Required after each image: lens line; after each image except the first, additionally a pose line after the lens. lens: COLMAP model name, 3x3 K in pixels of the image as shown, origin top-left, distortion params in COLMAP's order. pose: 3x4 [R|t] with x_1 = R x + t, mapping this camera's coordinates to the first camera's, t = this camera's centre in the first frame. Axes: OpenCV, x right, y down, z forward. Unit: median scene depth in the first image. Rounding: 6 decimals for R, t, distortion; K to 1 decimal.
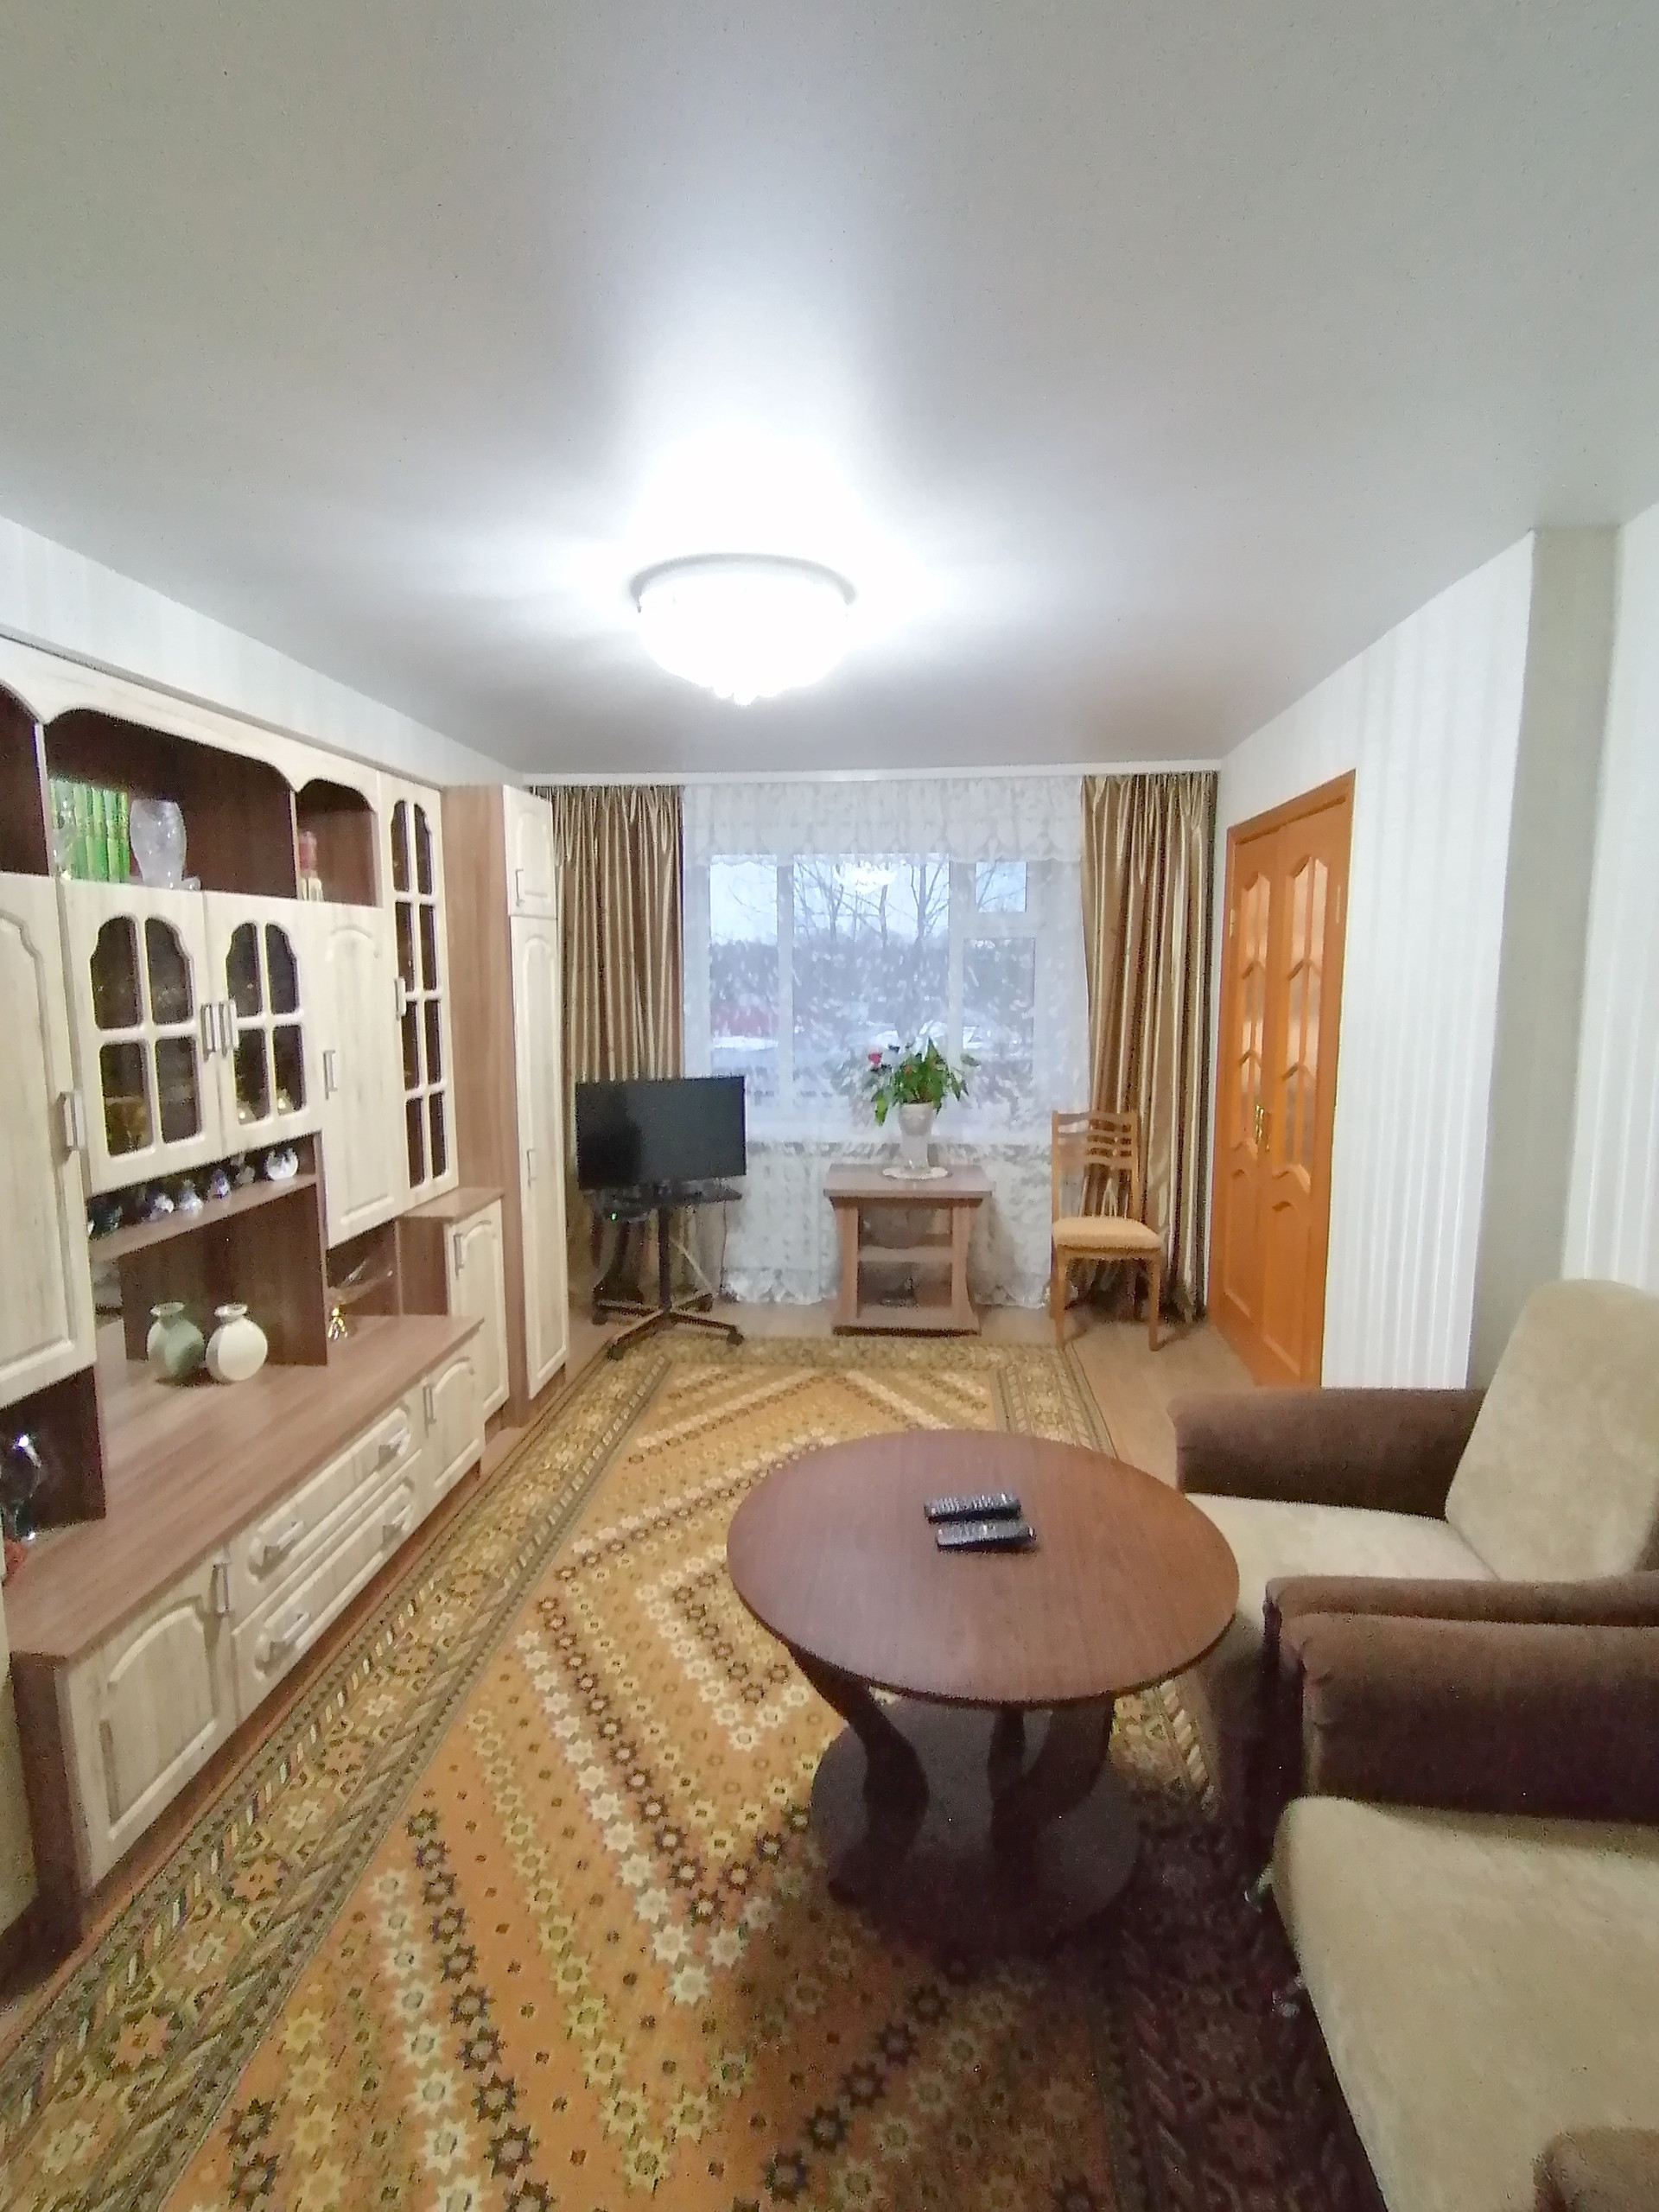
lens RADIAL K [[1176.0, 0, 829.5], [0, 1176.0, 1106.0], [0, 0, 1]] dist [0.000663, 0.000547]
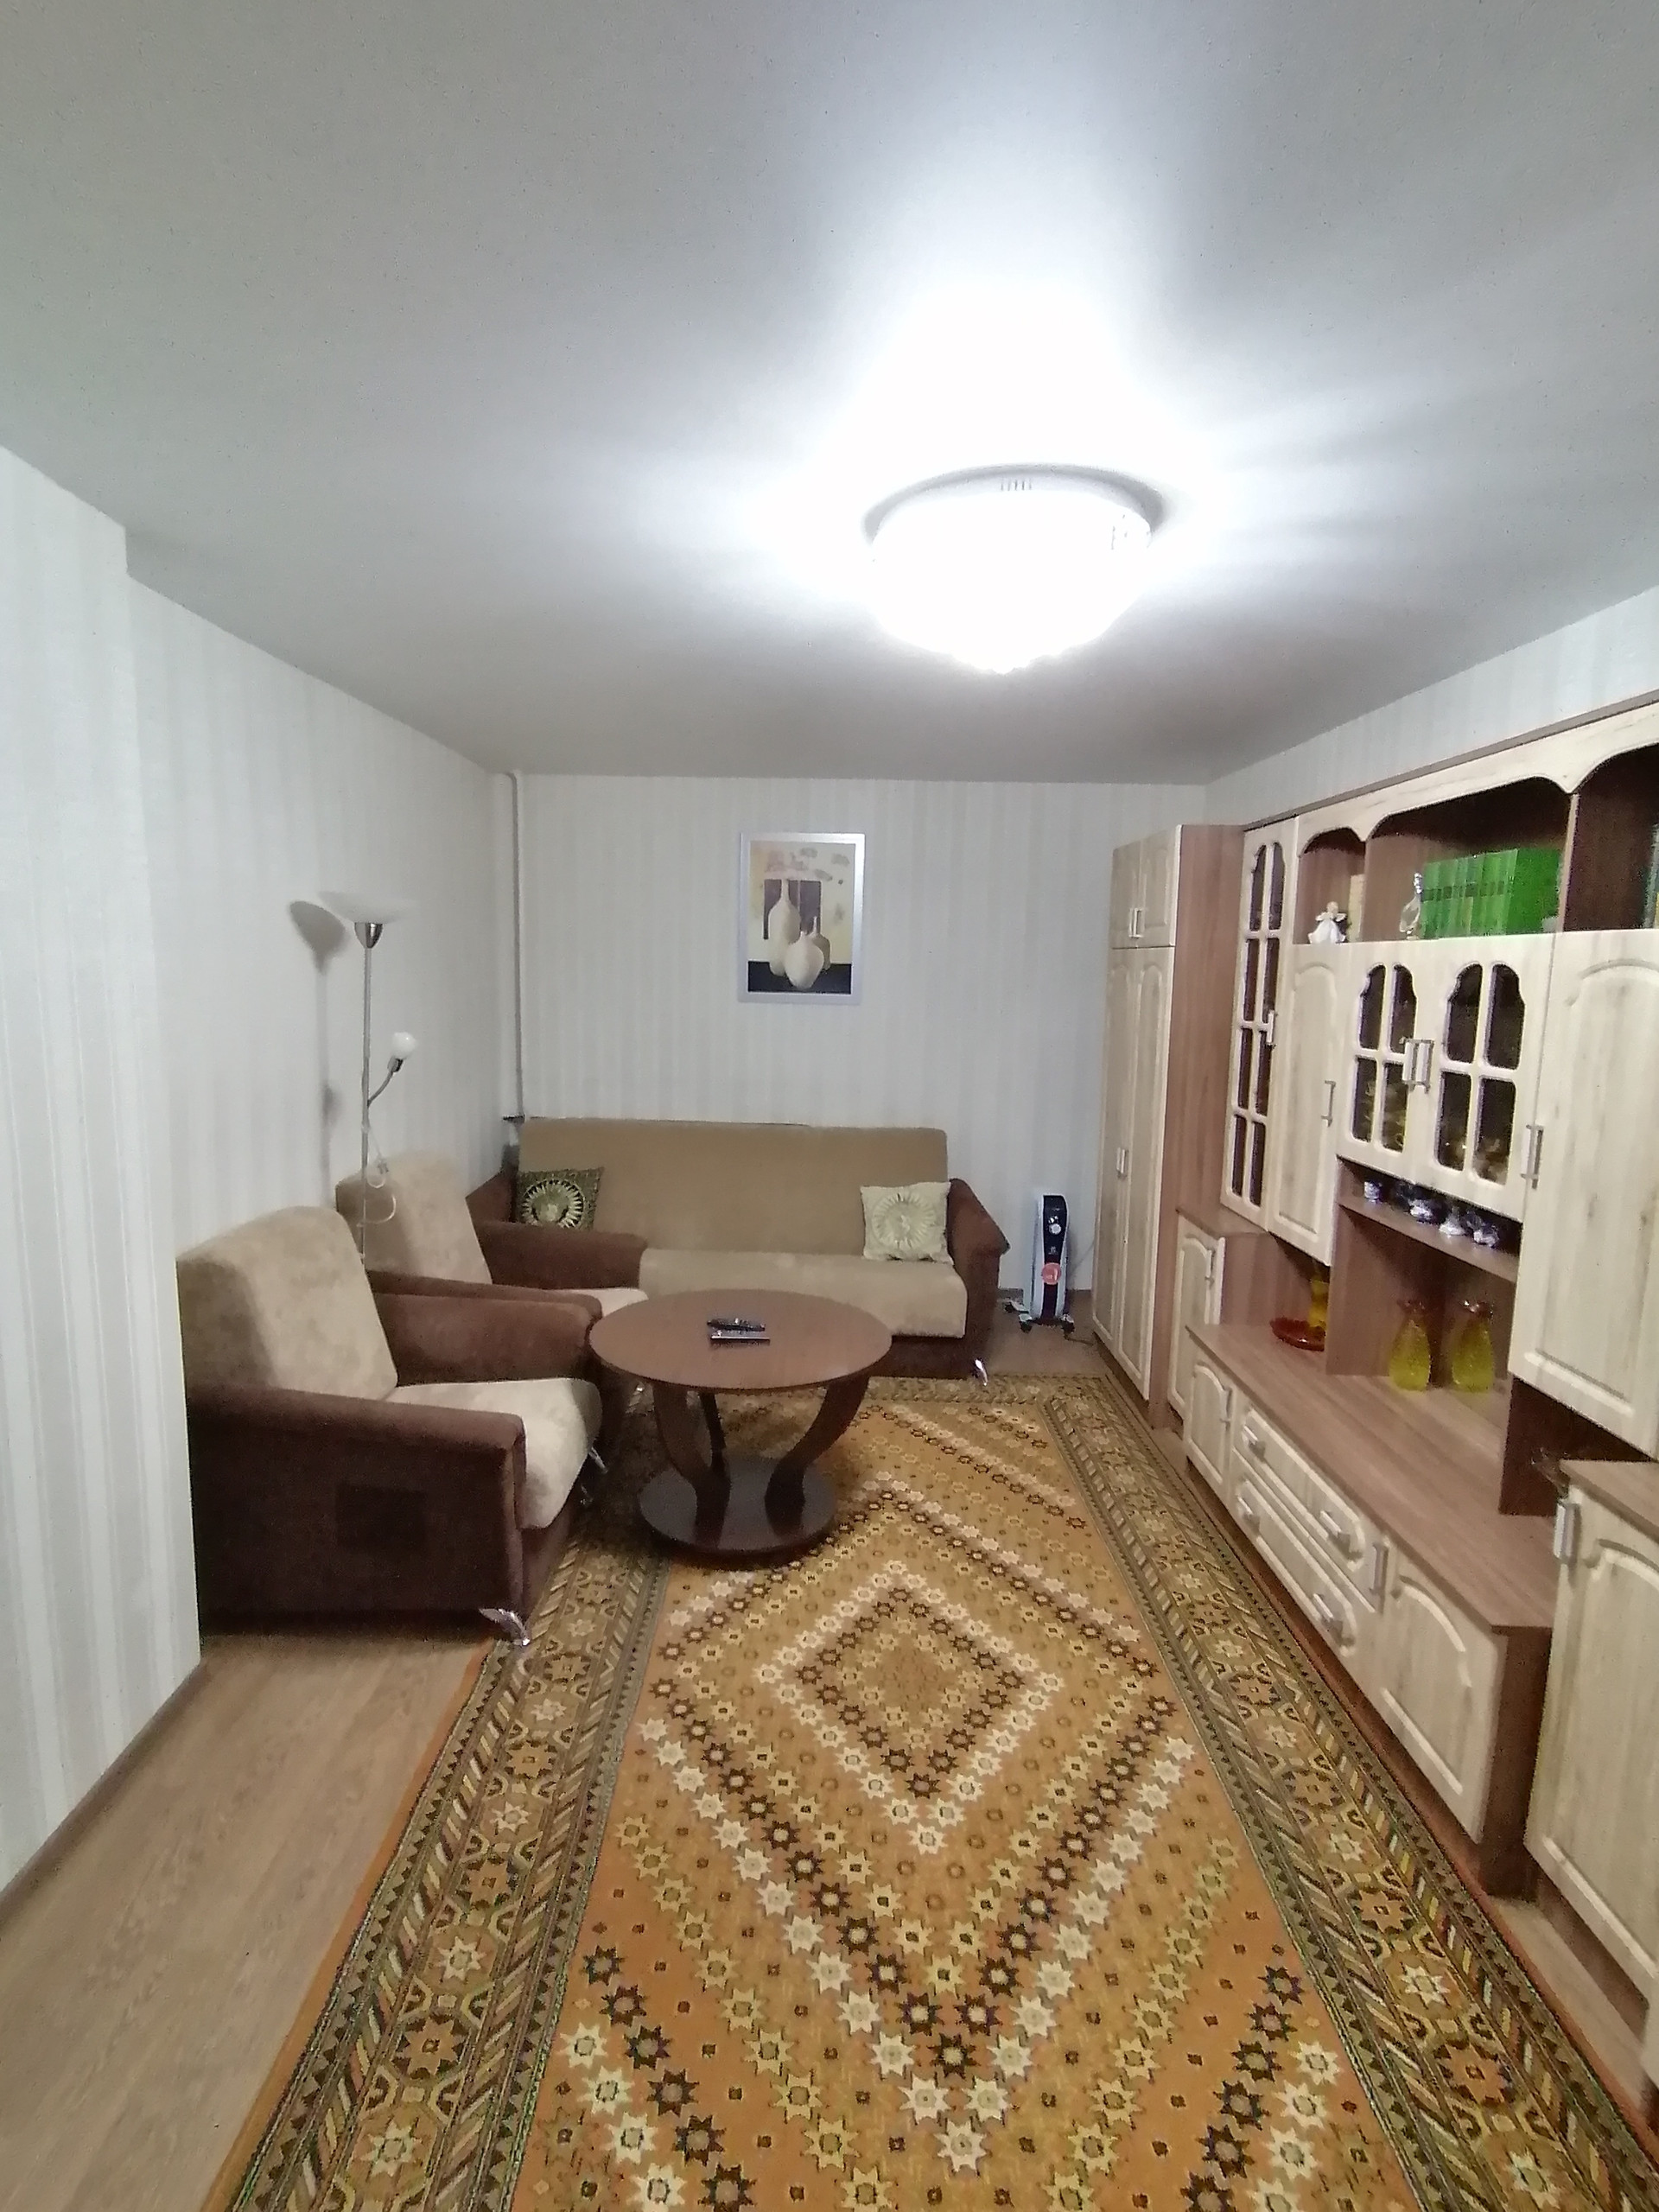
lens RADIAL K [[1176.0, 0, 829.5], [0, 1176.0, 1106.0], [0, 0, 1]] dist [0.000663, 0.000547]
pose [[-0.996124, -0.012452, -0.087078, 0.116624], [-0.033090, 0.970262, 0.239784, -0.269298], [0.081503, 0.241736, -0.966913, 2.005690]]
